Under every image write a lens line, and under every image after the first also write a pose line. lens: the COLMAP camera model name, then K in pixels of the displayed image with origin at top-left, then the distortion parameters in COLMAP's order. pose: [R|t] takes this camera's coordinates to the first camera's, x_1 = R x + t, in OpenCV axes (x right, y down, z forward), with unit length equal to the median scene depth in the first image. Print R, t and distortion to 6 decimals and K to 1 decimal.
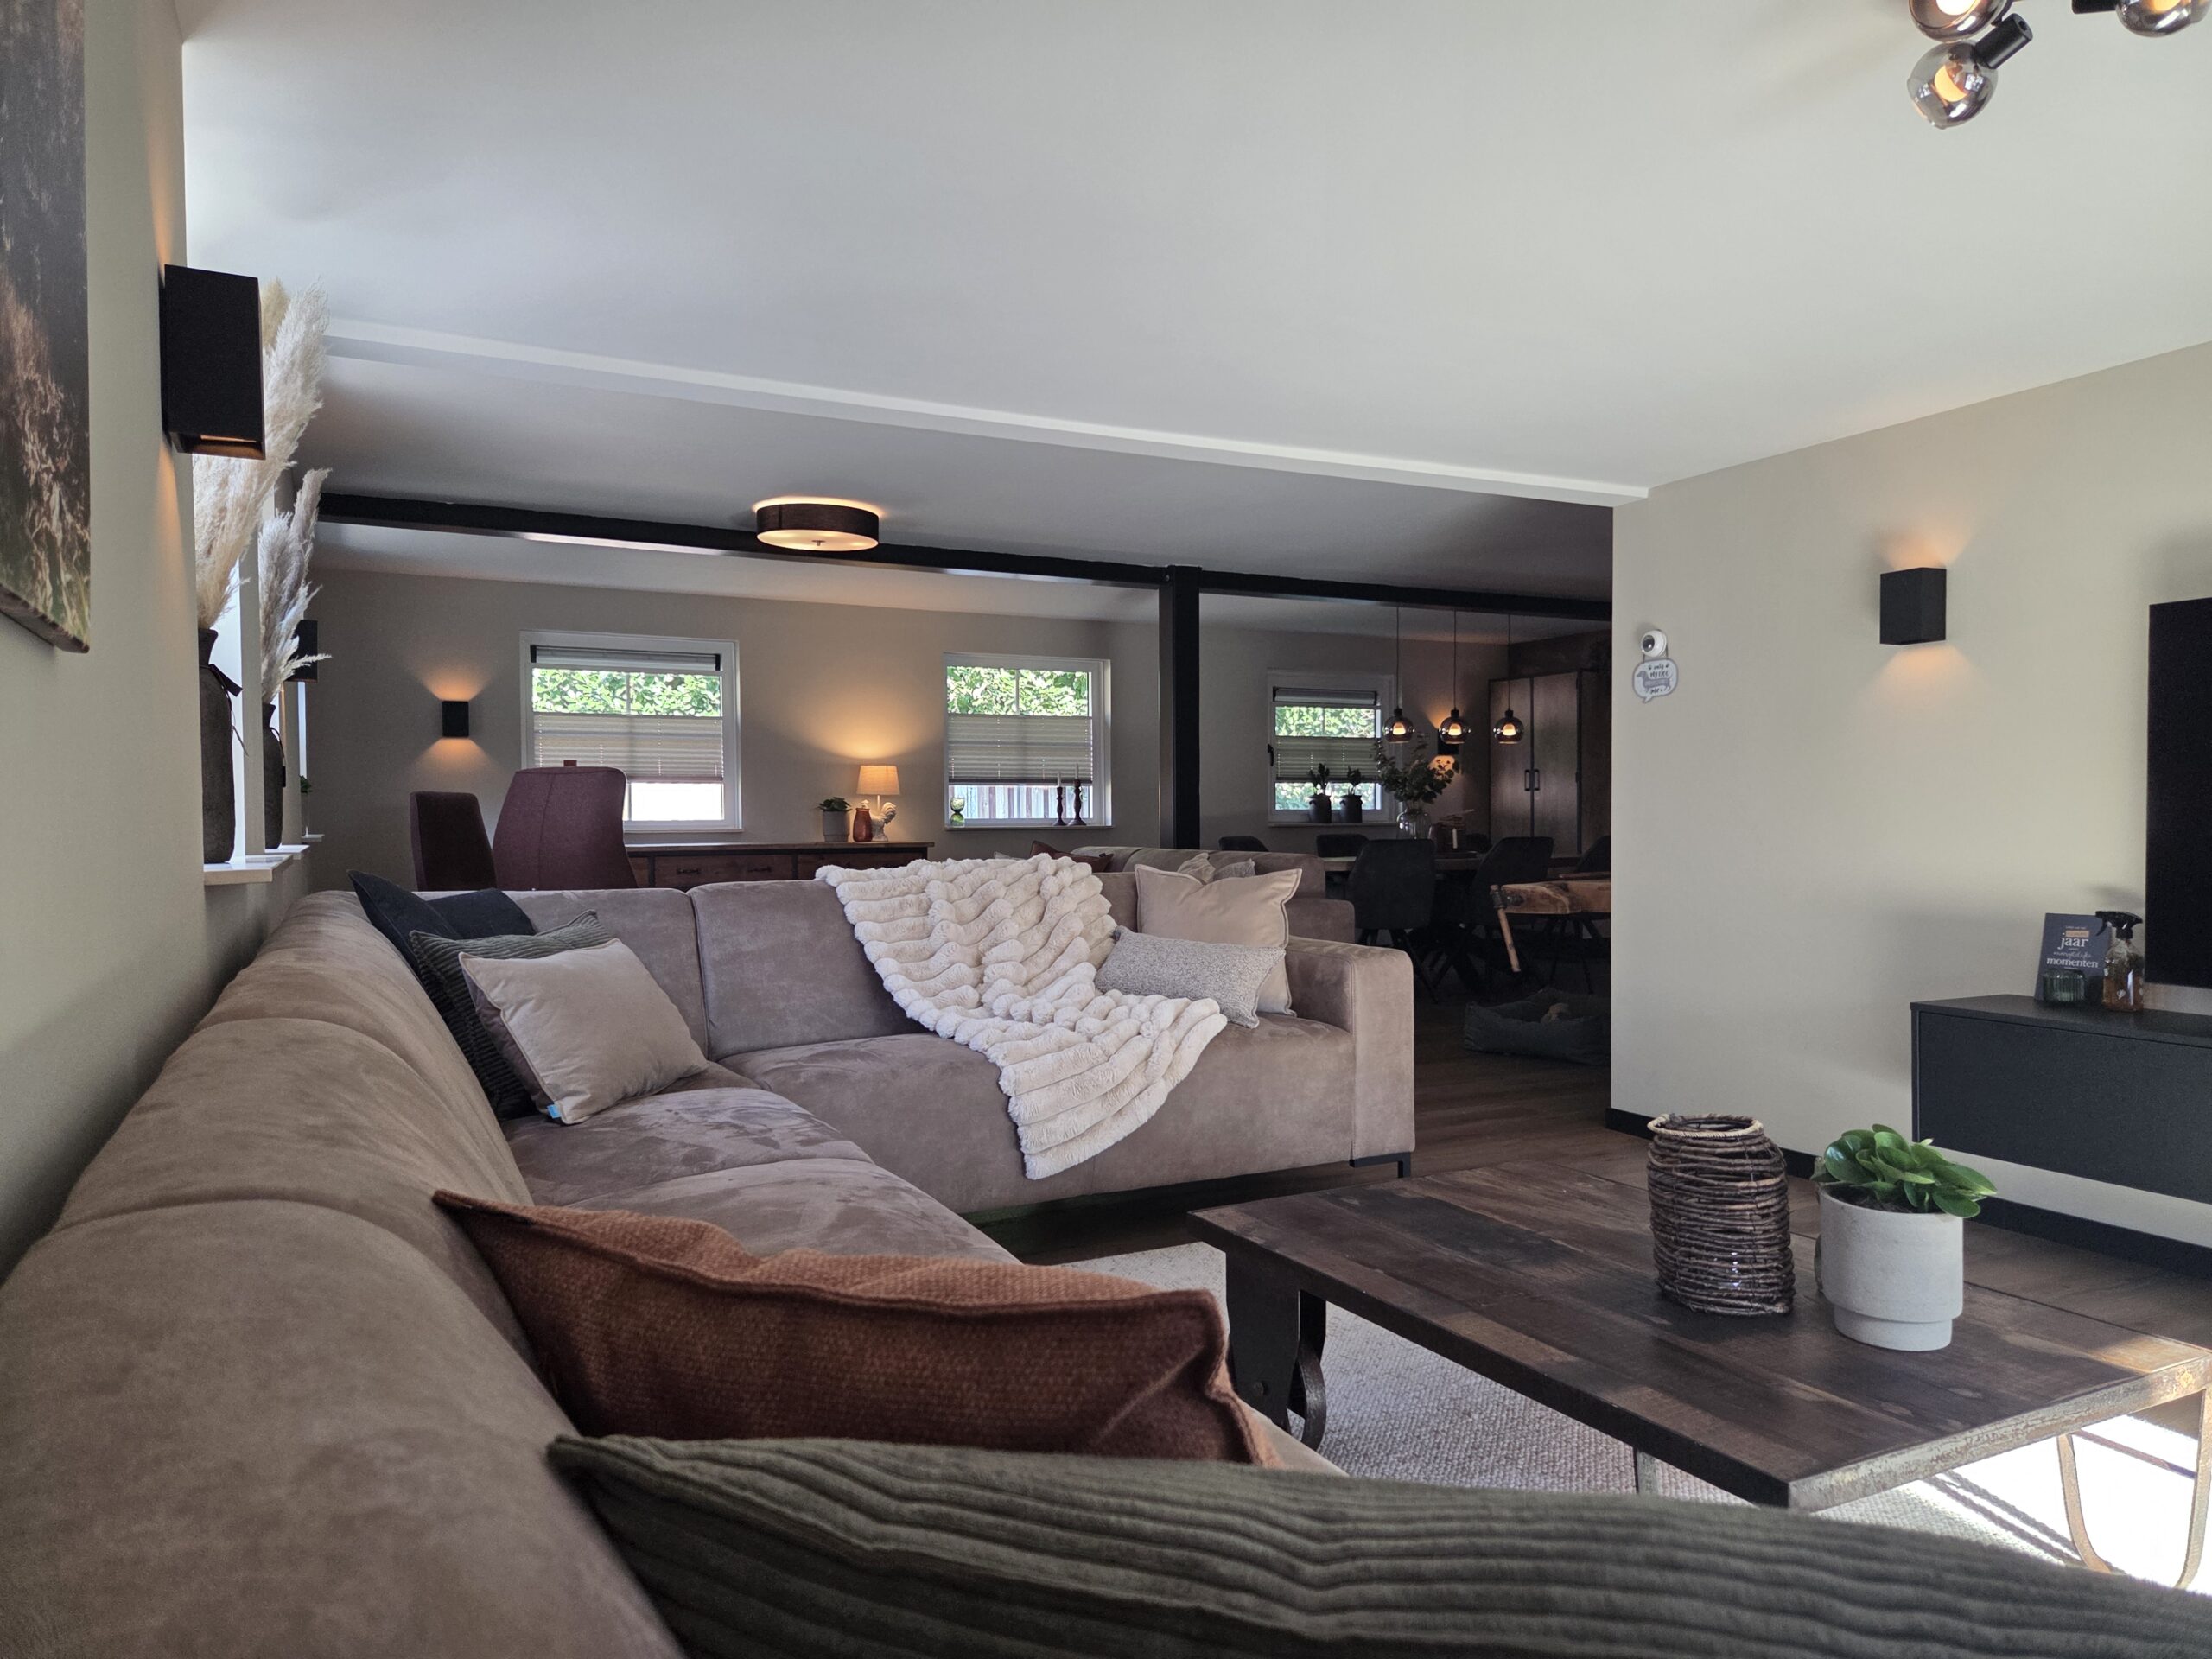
lens RADIAL K [[1490.2, 0, 1118.6], [0, 1490.2, 831.3], [0, 0, 1]] dist [0.050746, -0.015282]
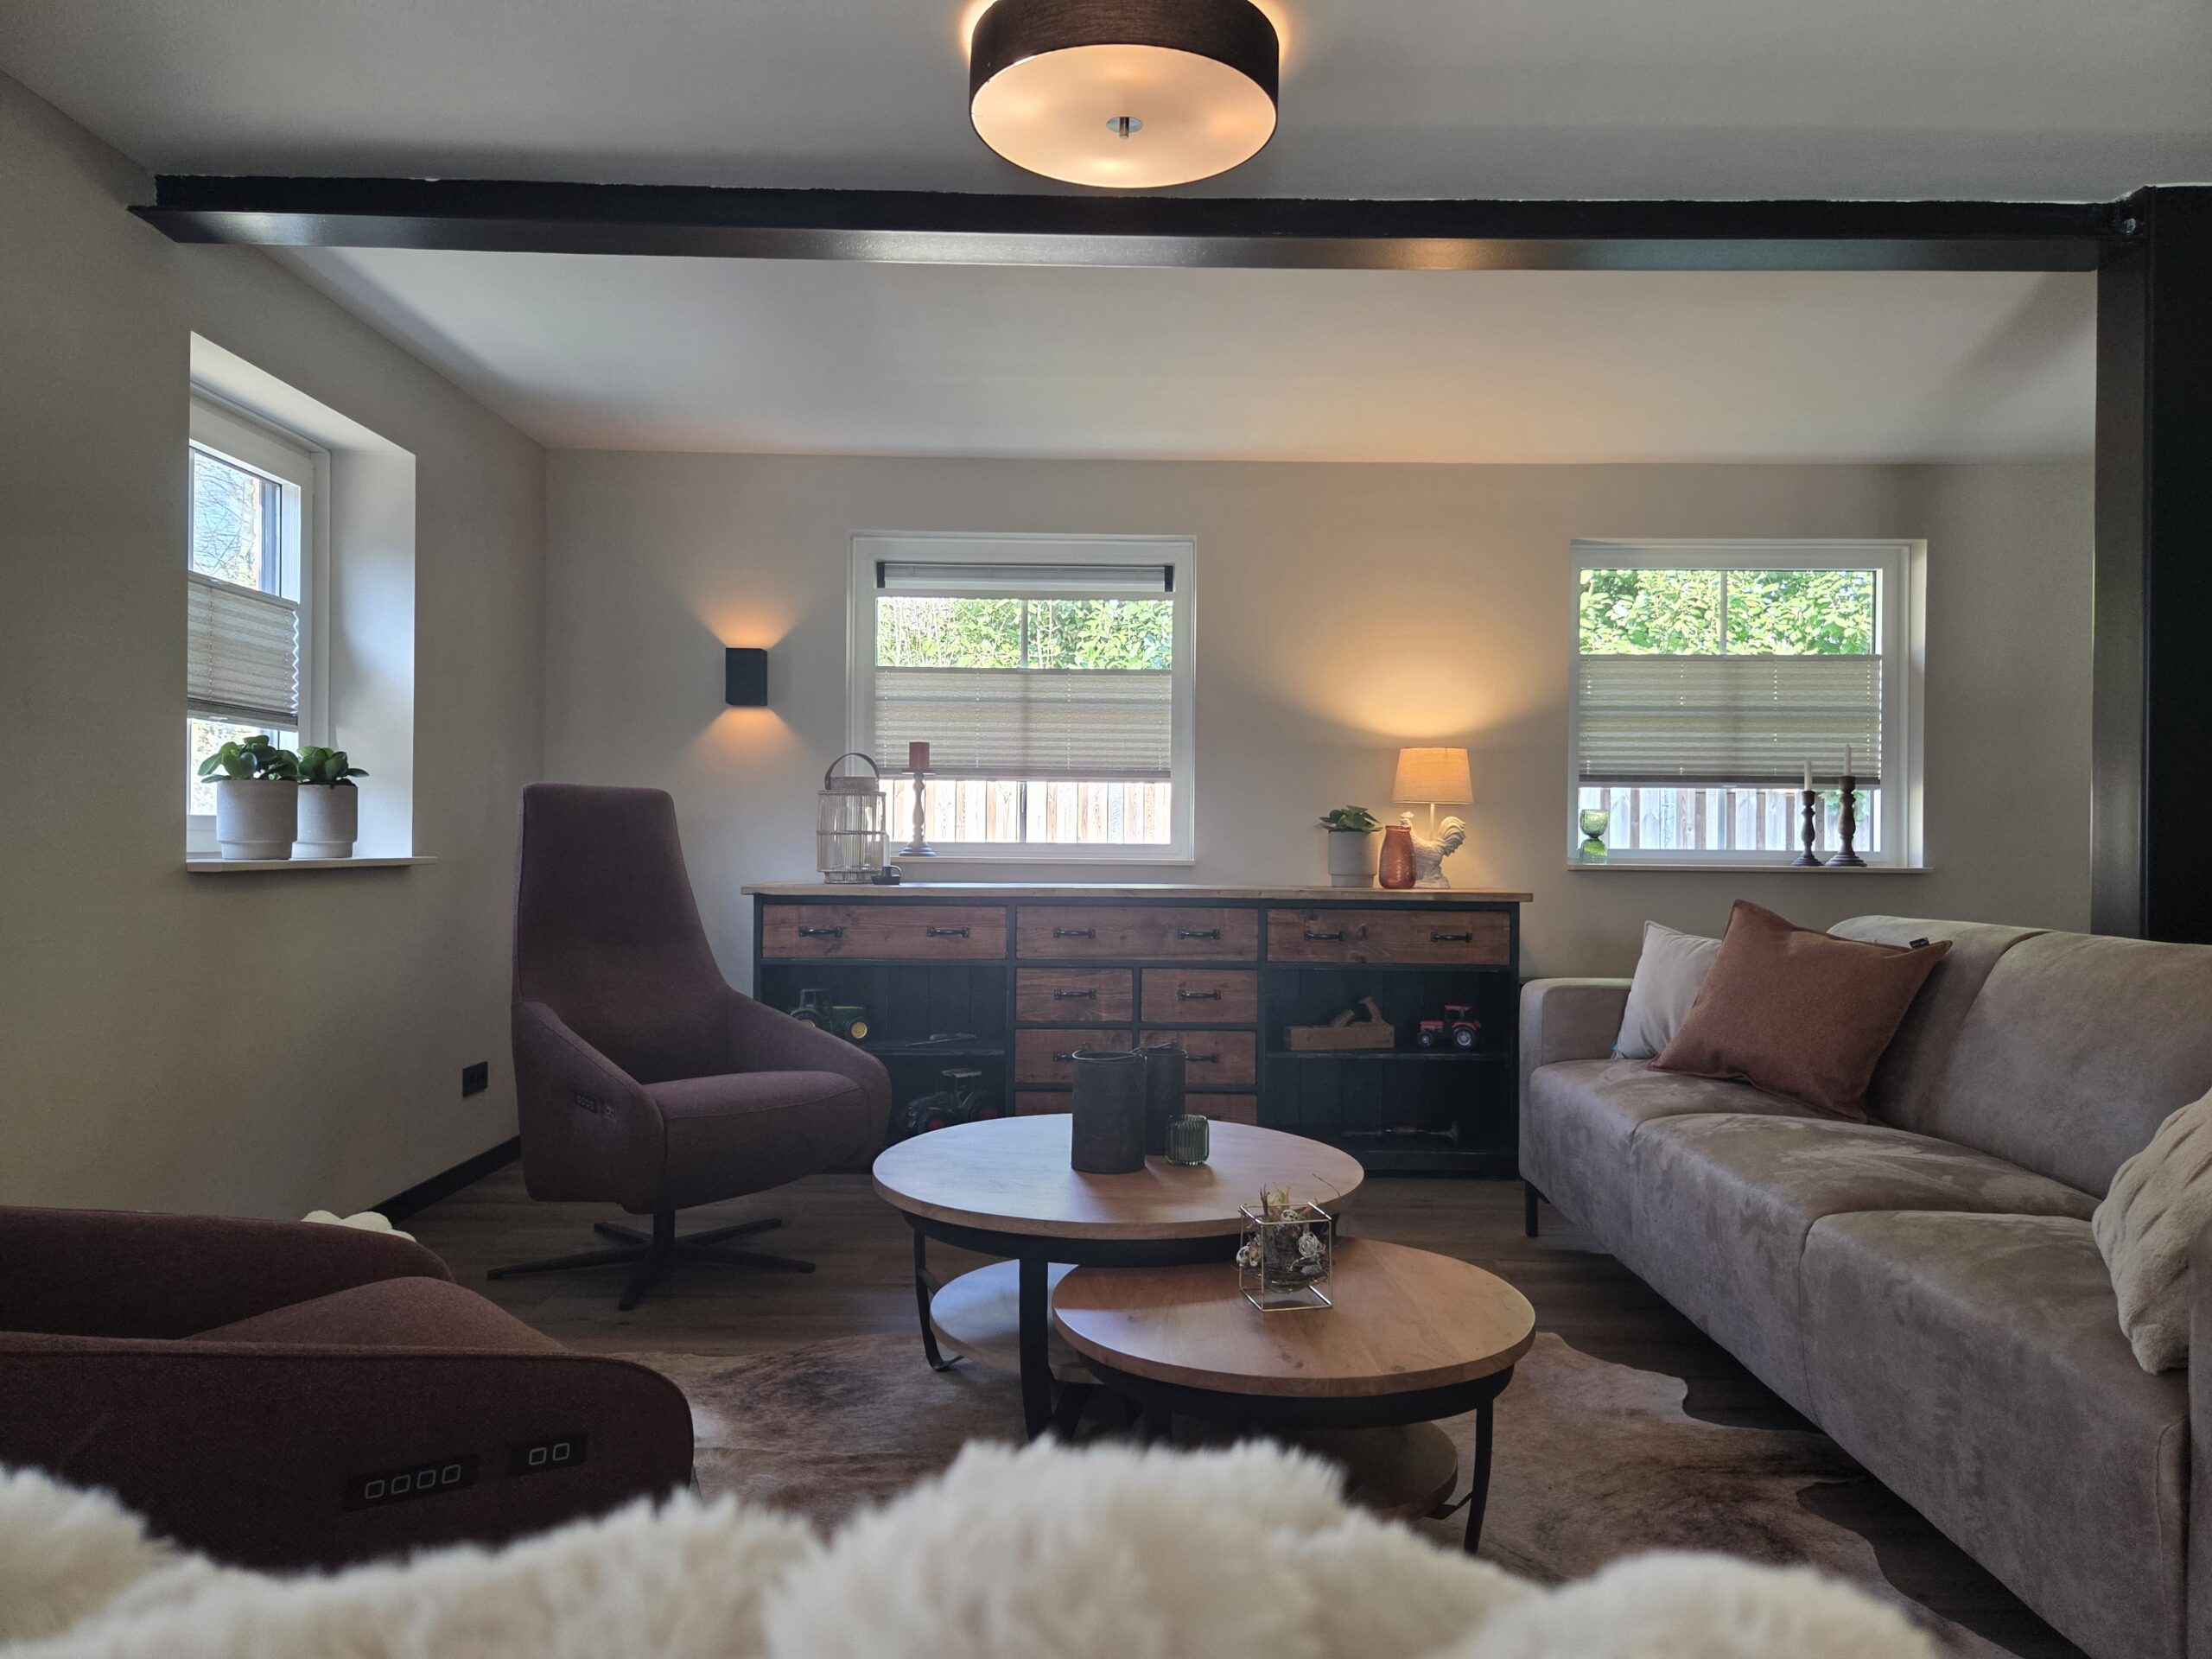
lens RADIAL K [[1490.2, 0, 1110.5], [0, 1490.2, 846.3], [0, 0, 1]] dist [0.050746, -0.015282]
pose [[0.886237, 0.015293, -0.462979, -0.014047], [-0.020311, 0.999777, -0.005854, -0.002992], [0.462786, 0.014592, 0.886350, 0.494322]]
